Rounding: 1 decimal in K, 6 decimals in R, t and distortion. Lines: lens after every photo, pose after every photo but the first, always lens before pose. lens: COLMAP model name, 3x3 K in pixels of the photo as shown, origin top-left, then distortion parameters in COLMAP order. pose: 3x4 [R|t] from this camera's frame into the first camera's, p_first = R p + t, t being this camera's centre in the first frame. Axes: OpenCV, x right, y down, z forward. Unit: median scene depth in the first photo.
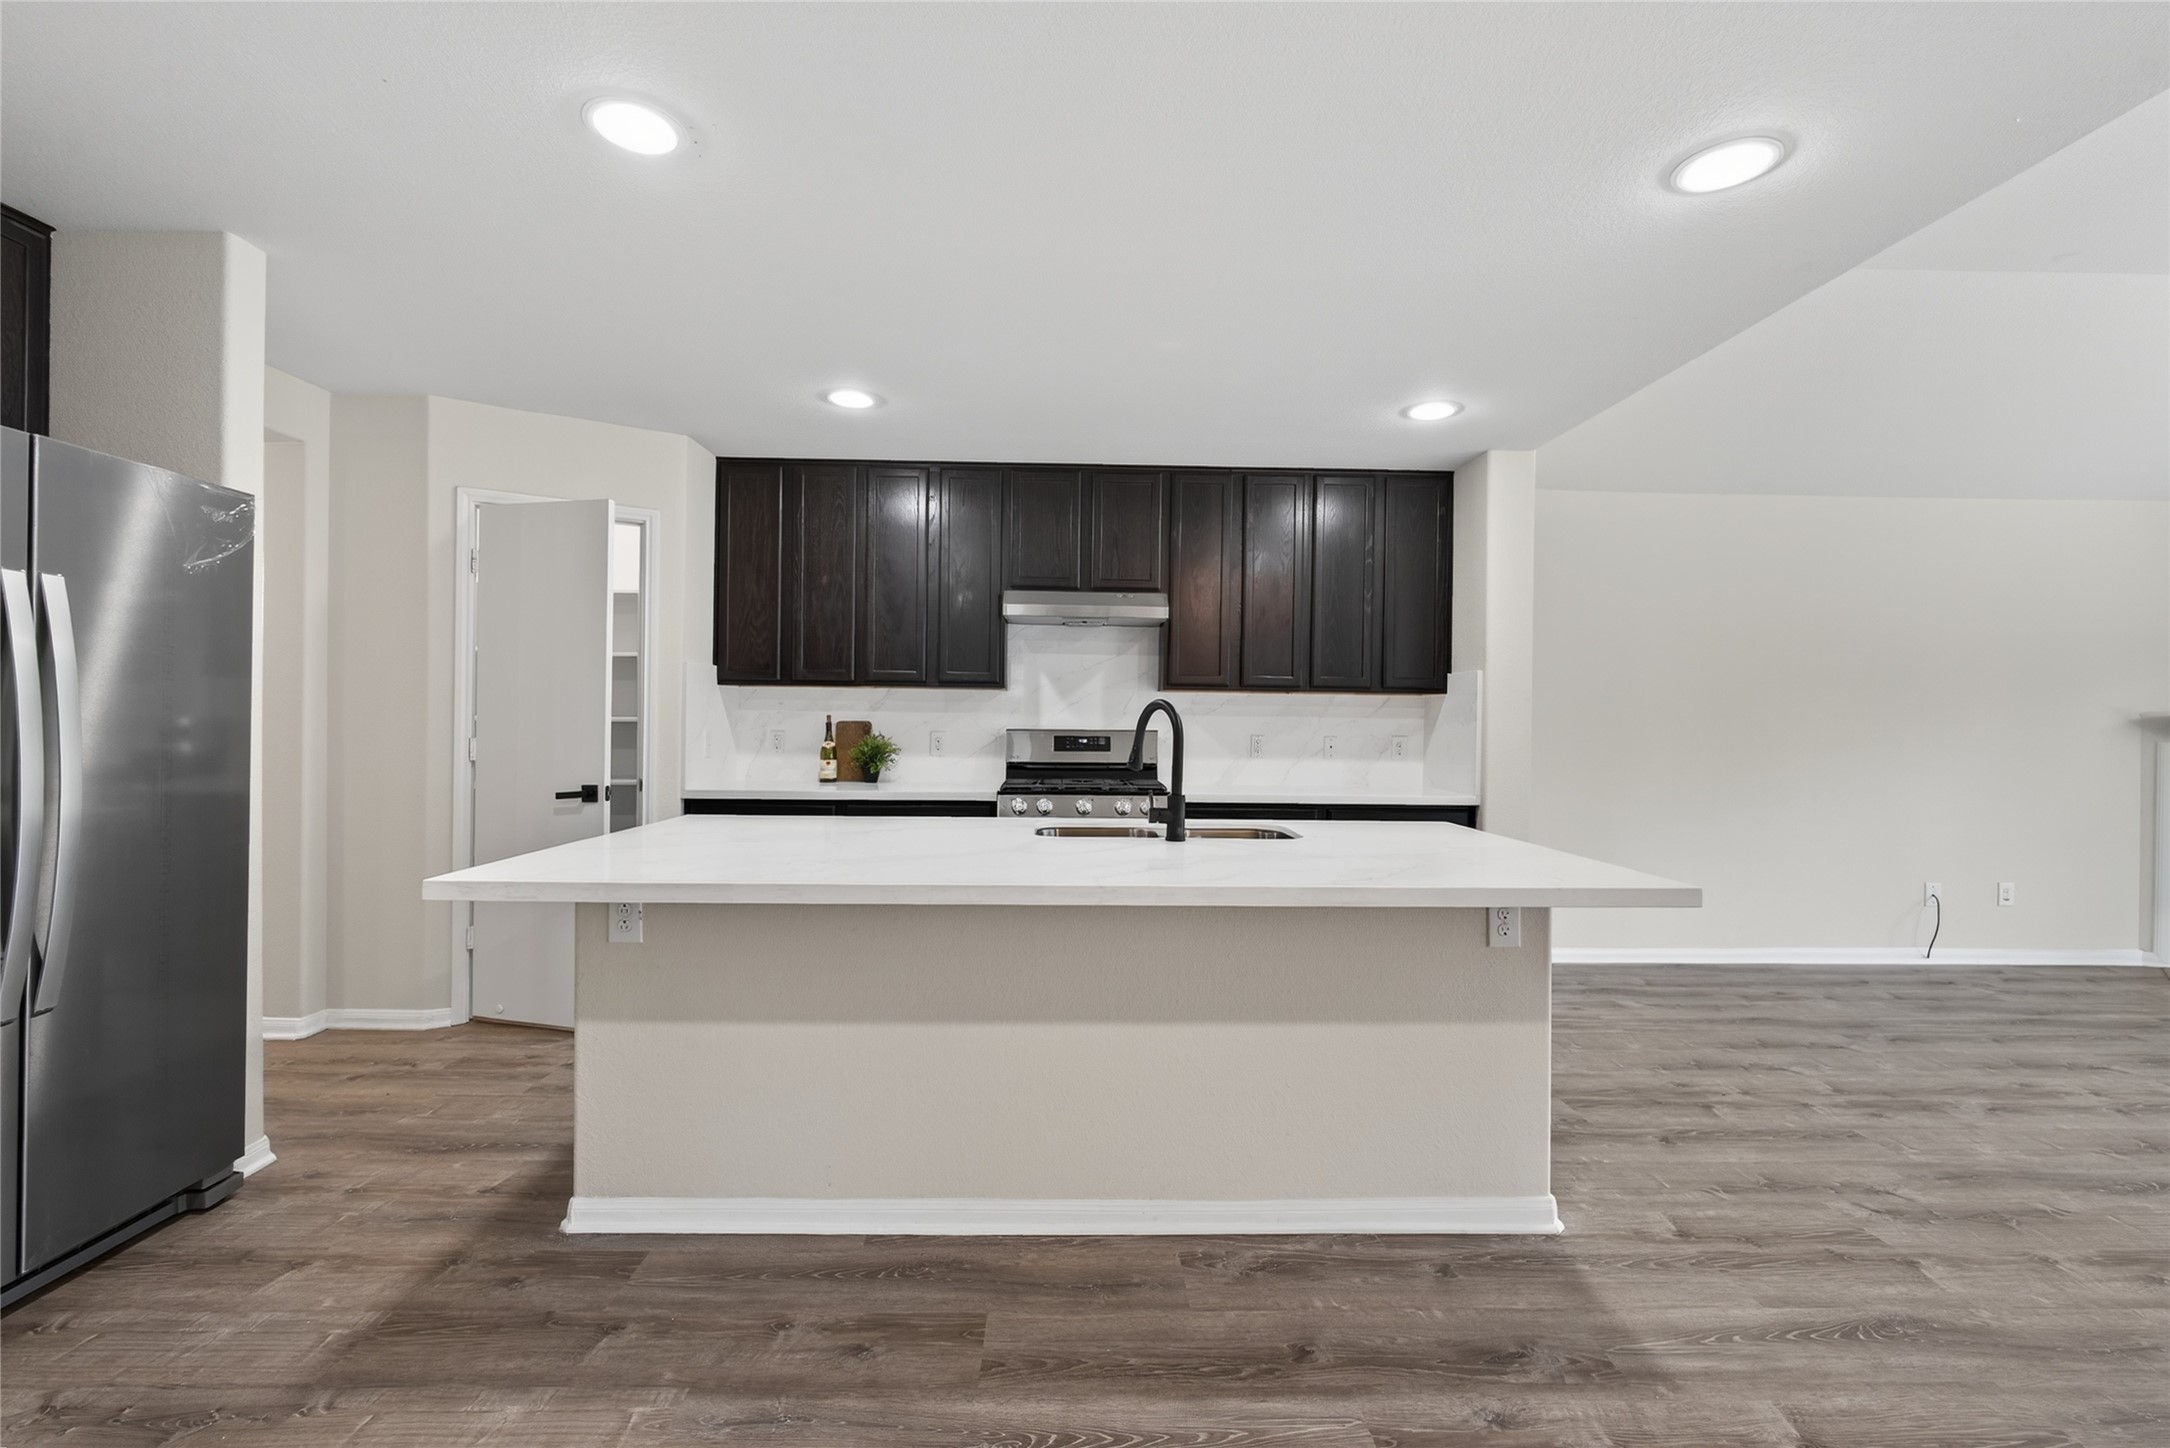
lens RADIAL K [[934.6, 0, 1091.4], [0, 934.6, 720.4], [0, 0, 1]] dist [-0.007435, 0.003719]
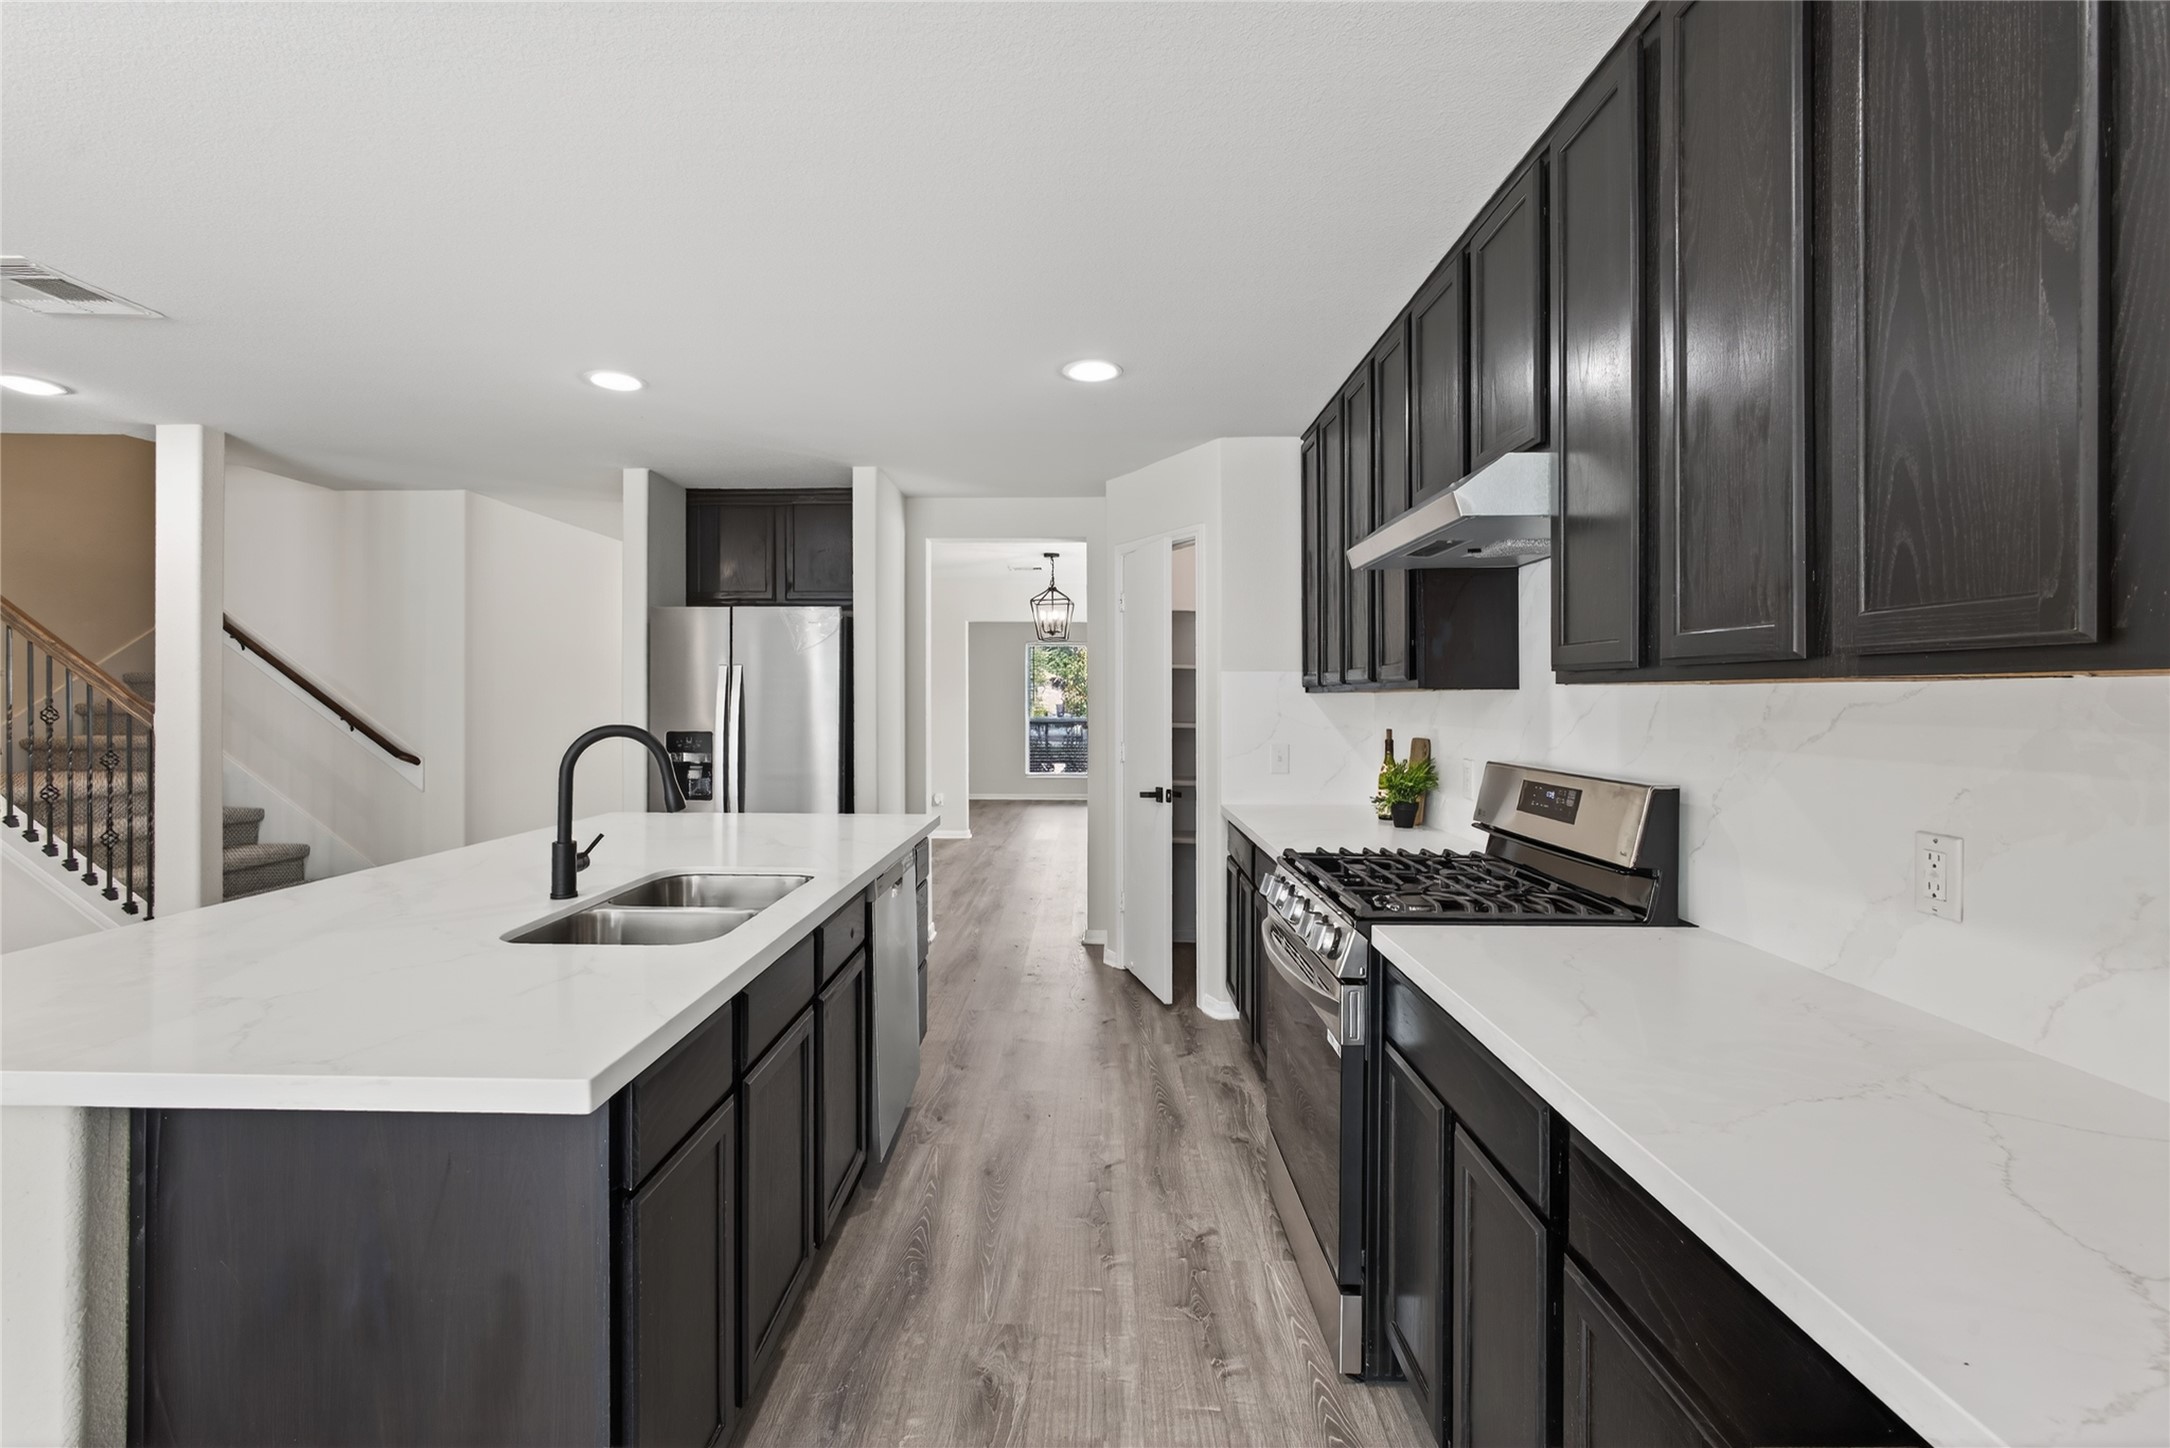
lens RADIAL K [[934.6, 0, 1075.5], [0, 934.6, 713.9], [0, 0, 1]] dist [-0.007435, 0.003719]
pose [[-0.035801, 0.010957, -0.999299, 0.743405], [0.003998, 0.999933, 0.010821, -0.036977], [0.999351, -0.003607, -0.035842, 1.274642]]
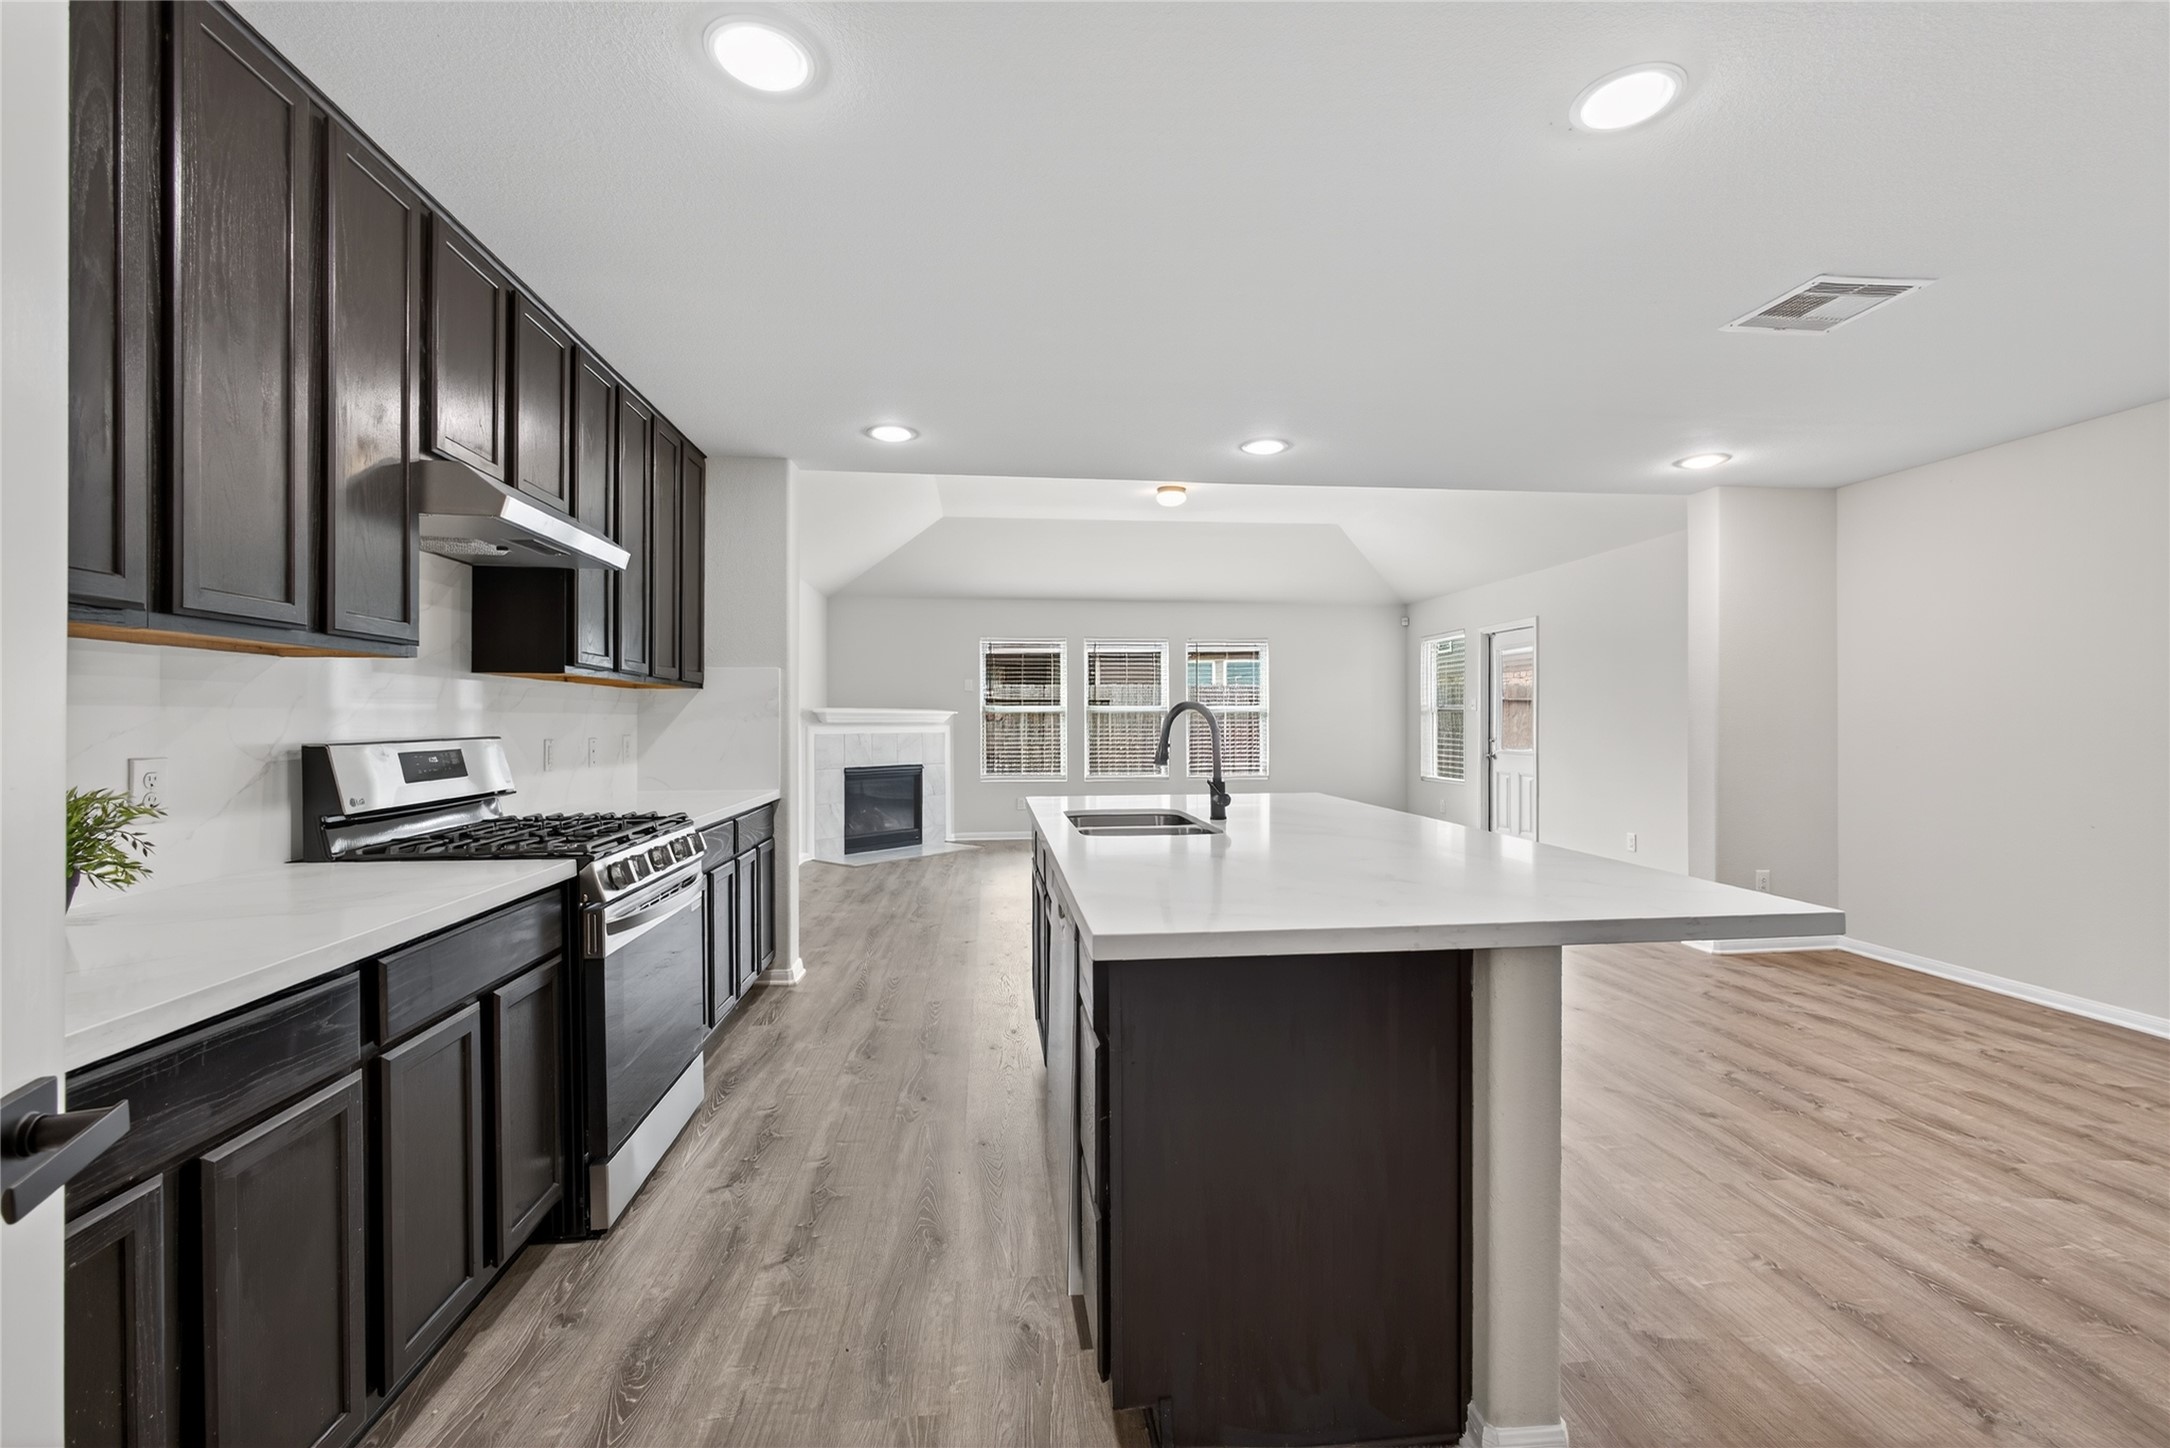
lens RADIAL K [[934.6, 0, 1080.8], [0, 934.6, 721.7], [0, 0, 1]] dist [-0.007435, 0.003719]
pose [[-0.079273, -0.012821, 0.996771, -0.940875], [0.000963, 0.999916, 0.012939, -0.011533], [-0.996853, 0.001985, -0.079254, 1.096026]]
